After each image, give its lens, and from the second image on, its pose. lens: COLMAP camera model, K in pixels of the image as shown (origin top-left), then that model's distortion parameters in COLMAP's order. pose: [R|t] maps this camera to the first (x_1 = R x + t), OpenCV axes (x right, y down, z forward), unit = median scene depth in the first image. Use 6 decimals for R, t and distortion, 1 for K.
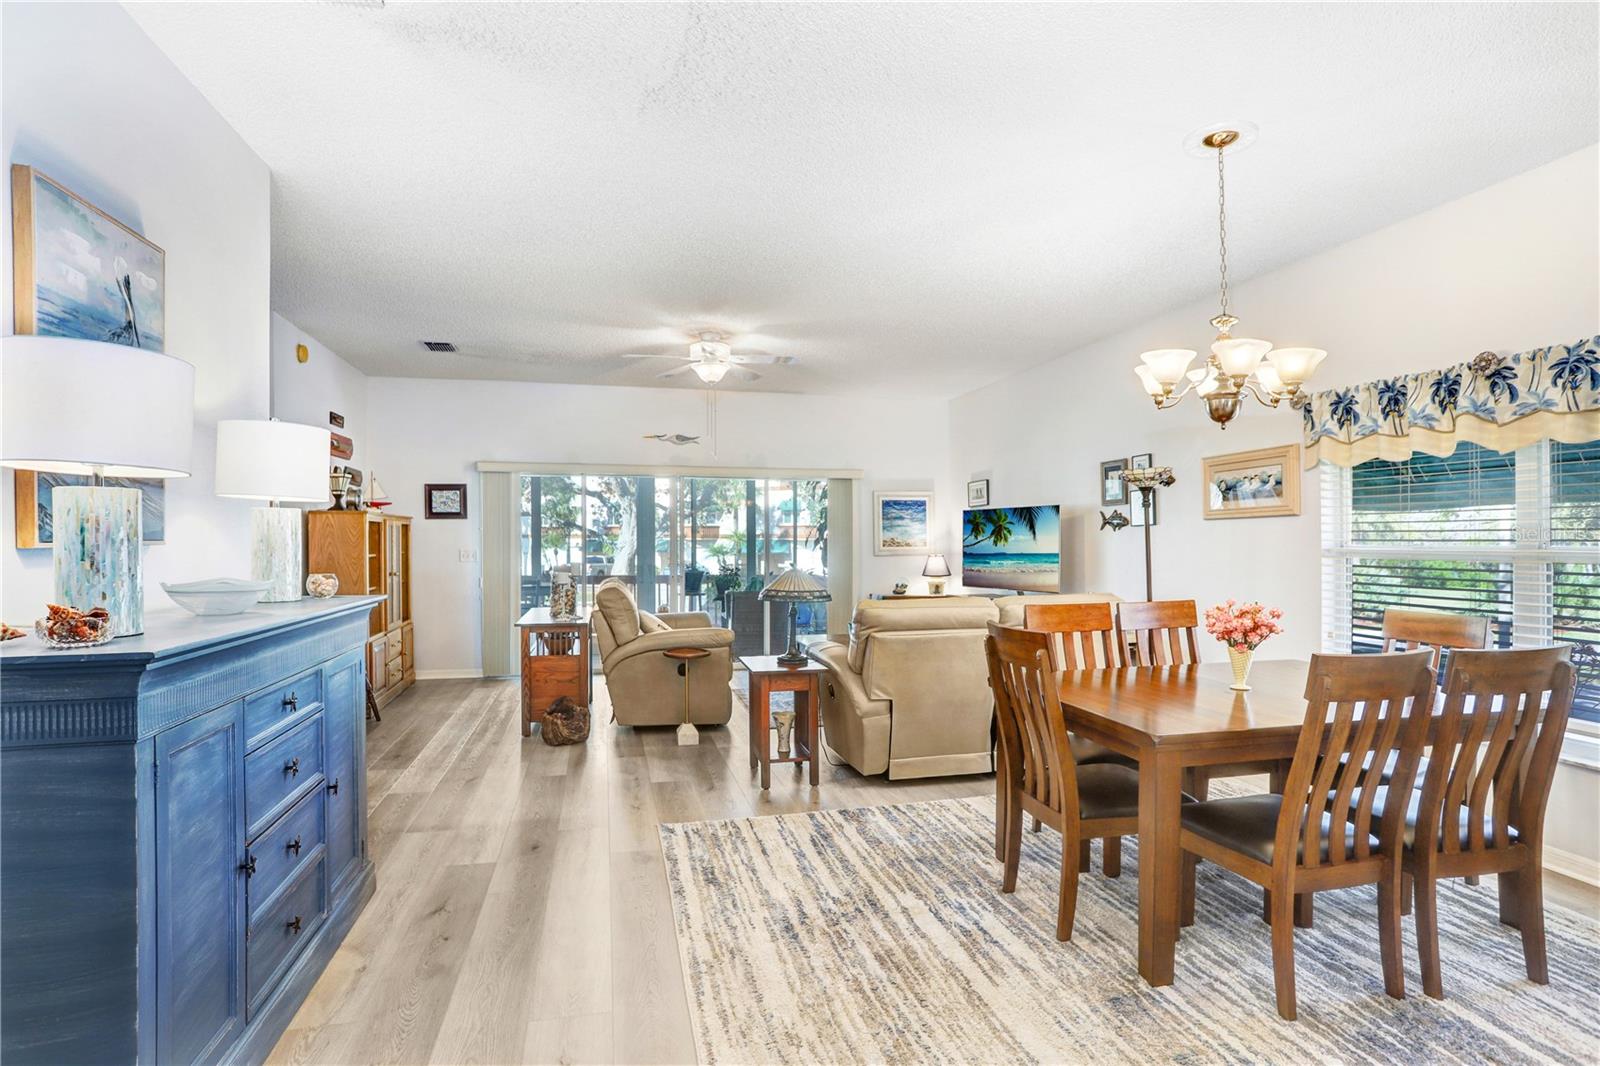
lens RADIAL K [[841.6, 0, 797.4], [0, 841.6, 540.7], [0, 0, 1]] dist [-0.020160, 0.002368]
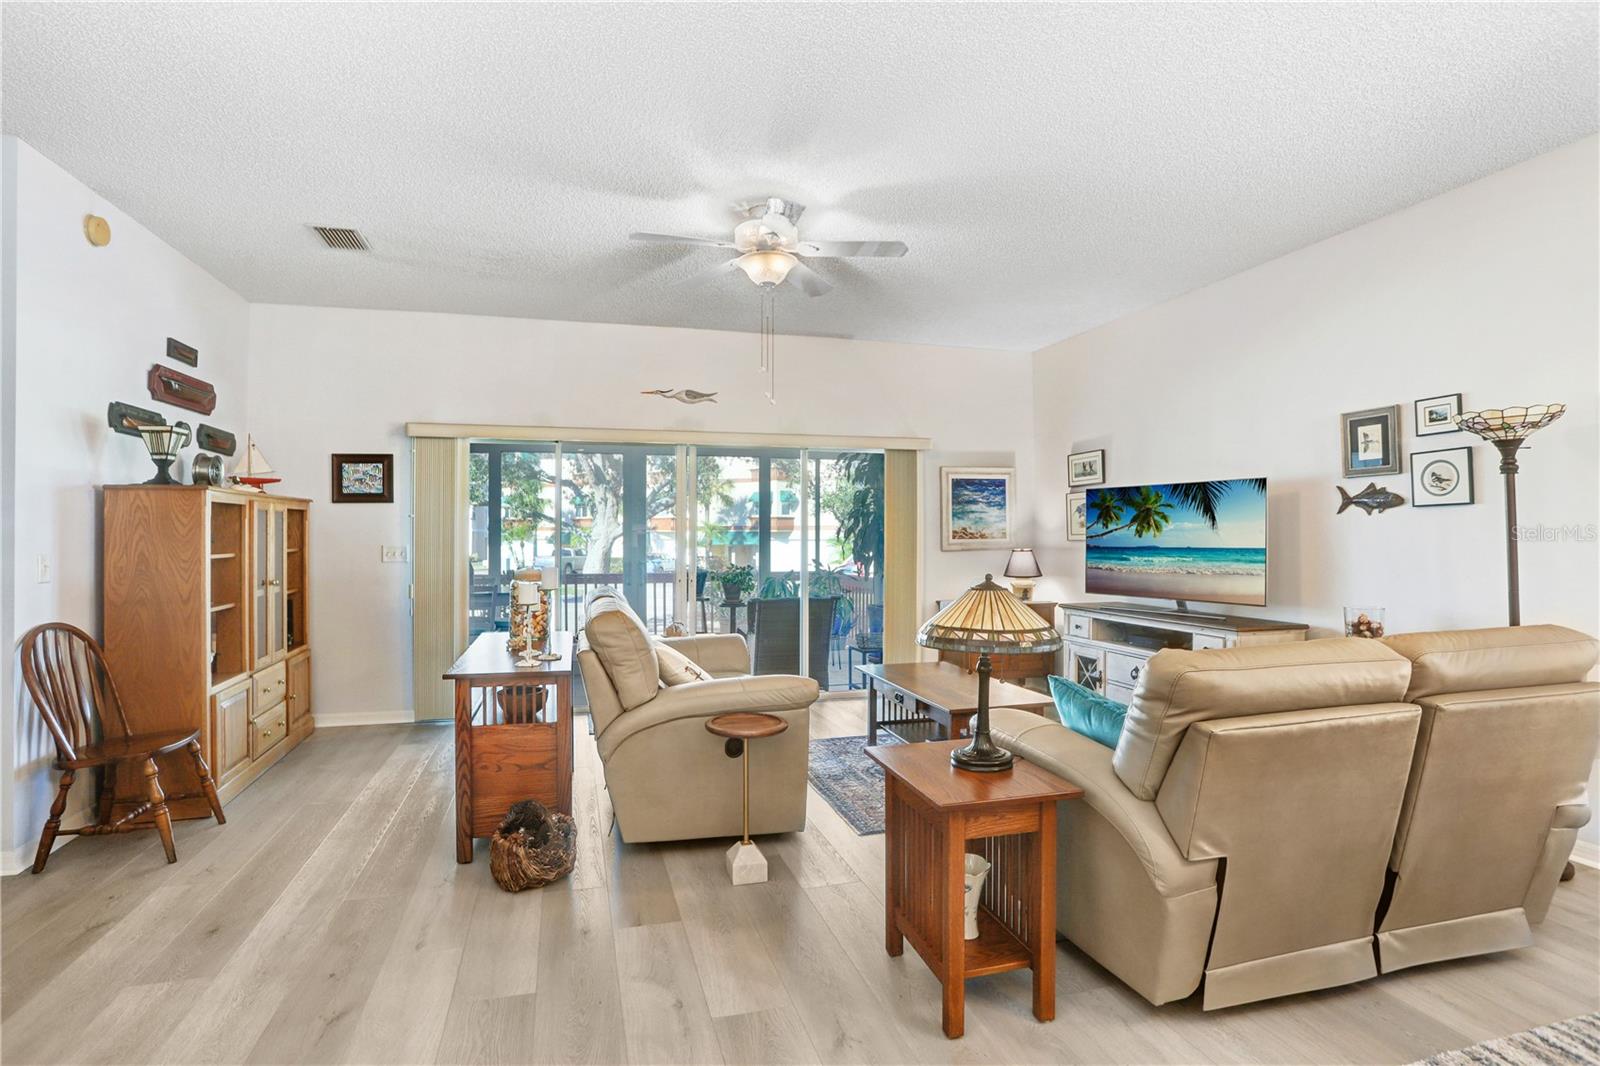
lens RADIAL K [[841.6, 0, 846.1], [0, 841.6, 519.1], [0, 0, 1]] dist [-0.020160, 0.002368]
pose [[0.996078, -0.002224, 0.088457, -0.088562], [0.003581, 0.999878, -0.015185, 0.000676], [-0.088413, 0.015442, 0.995964, 0.319663]]
